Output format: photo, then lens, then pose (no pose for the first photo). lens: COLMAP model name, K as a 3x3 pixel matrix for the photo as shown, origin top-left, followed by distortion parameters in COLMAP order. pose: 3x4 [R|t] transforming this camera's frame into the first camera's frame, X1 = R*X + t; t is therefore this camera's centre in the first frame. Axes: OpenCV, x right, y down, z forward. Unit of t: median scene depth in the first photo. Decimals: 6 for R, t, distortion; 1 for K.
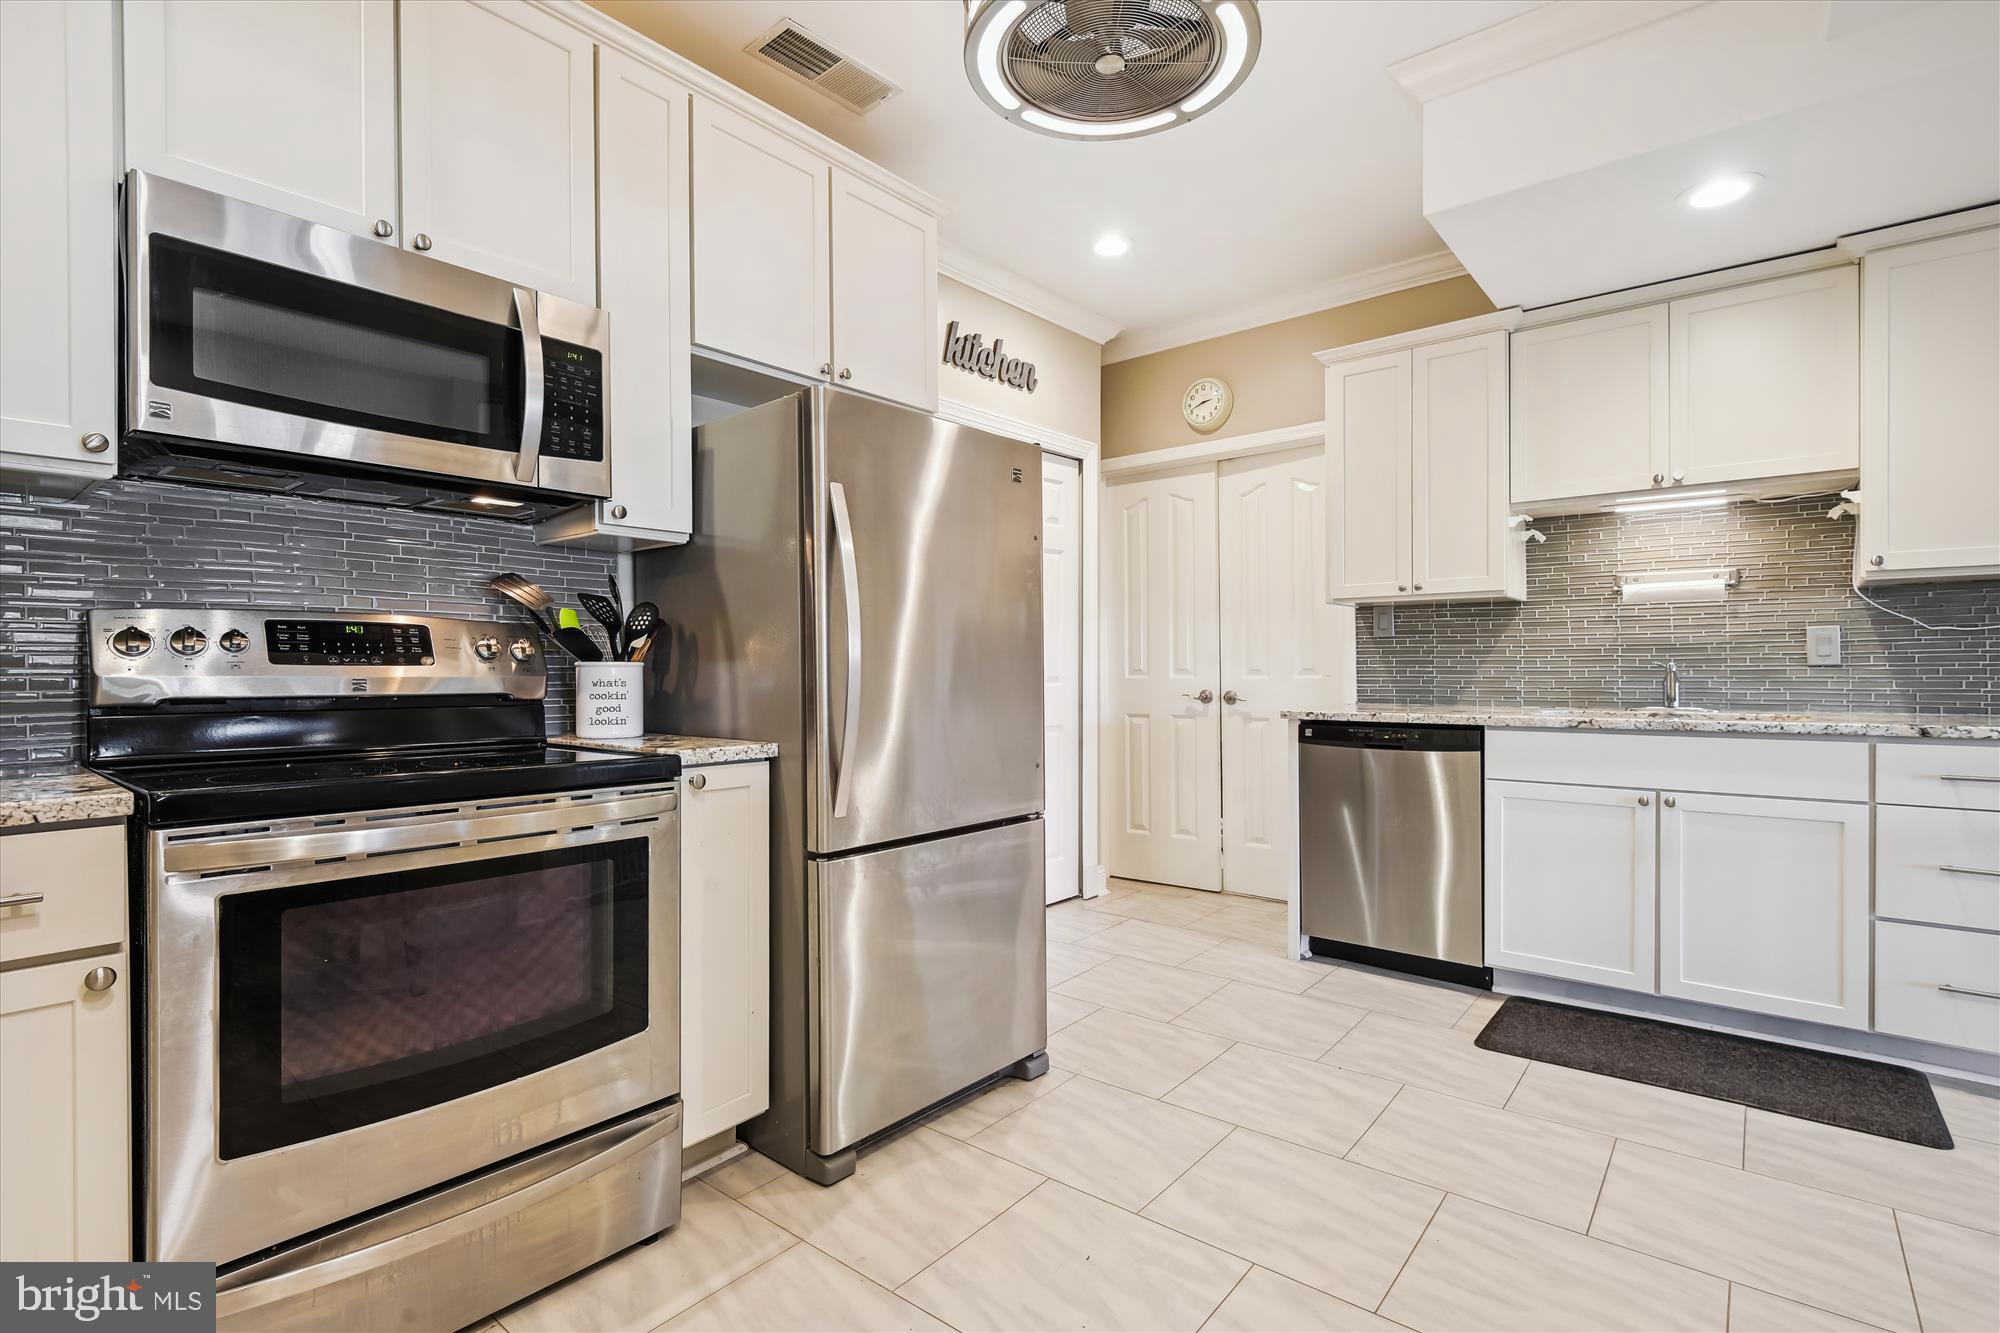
lens RADIAL K [[920.8, 0, 996.8], [0, 920.8, 667.1], [0, 0, 1]] dist [-0.001026, -0.001393]
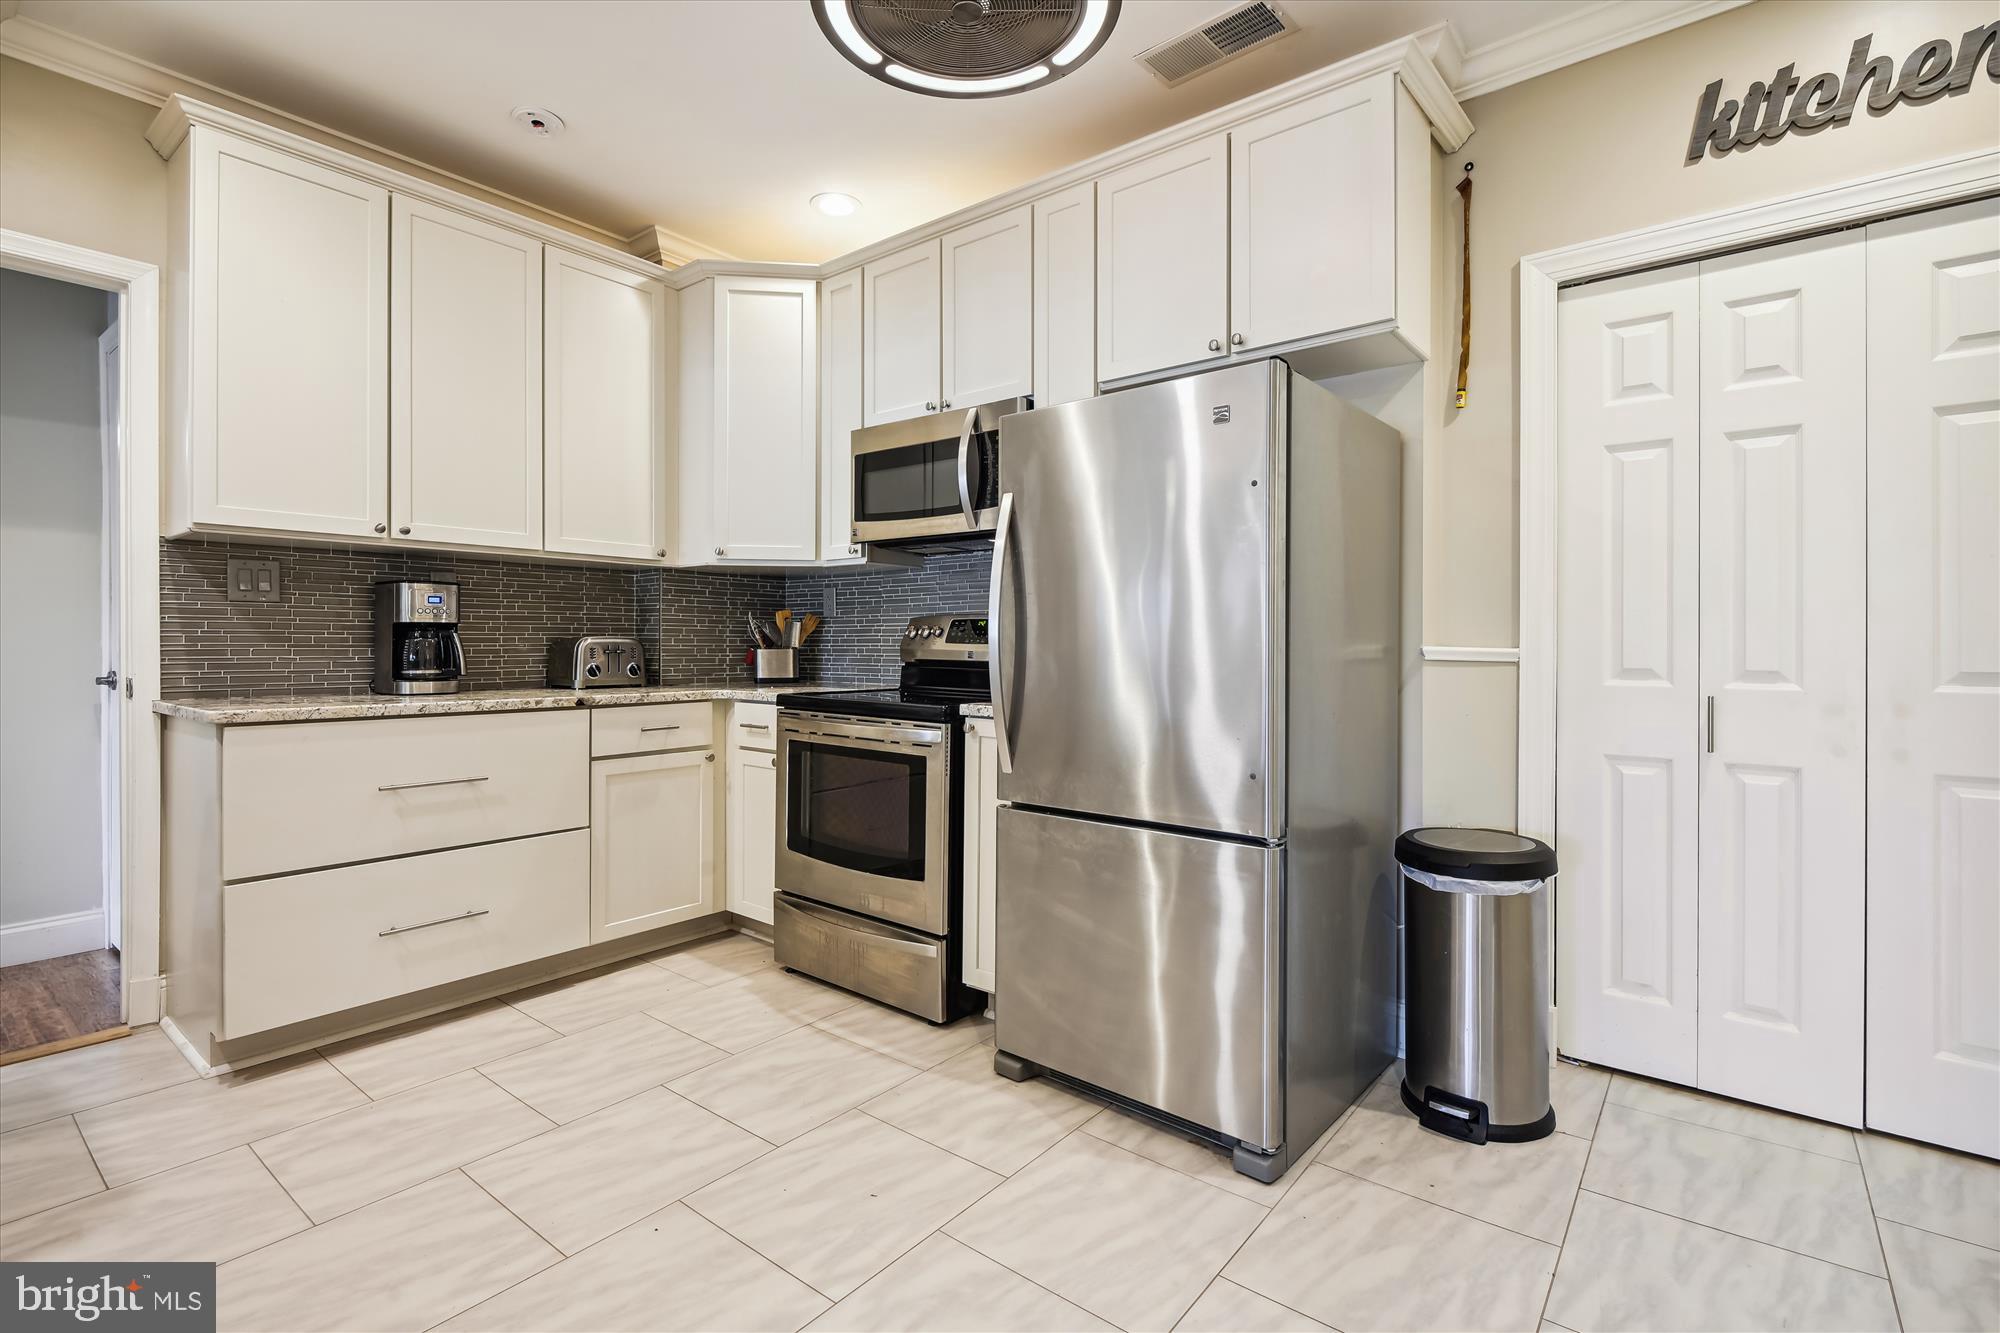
lens RADIAL K [[920.8, 0, 1033.9], [0, 920.8, 643.1], [0, 0, 1]] dist [-0.001026, -0.001393]
pose [[0.036642, 0.001651, -0.999327, 1.121313], [-0.005986, 0.999981, 0.001433, -0.007185], [0.999311, 0.005930, 0.036651, 1.086261]]
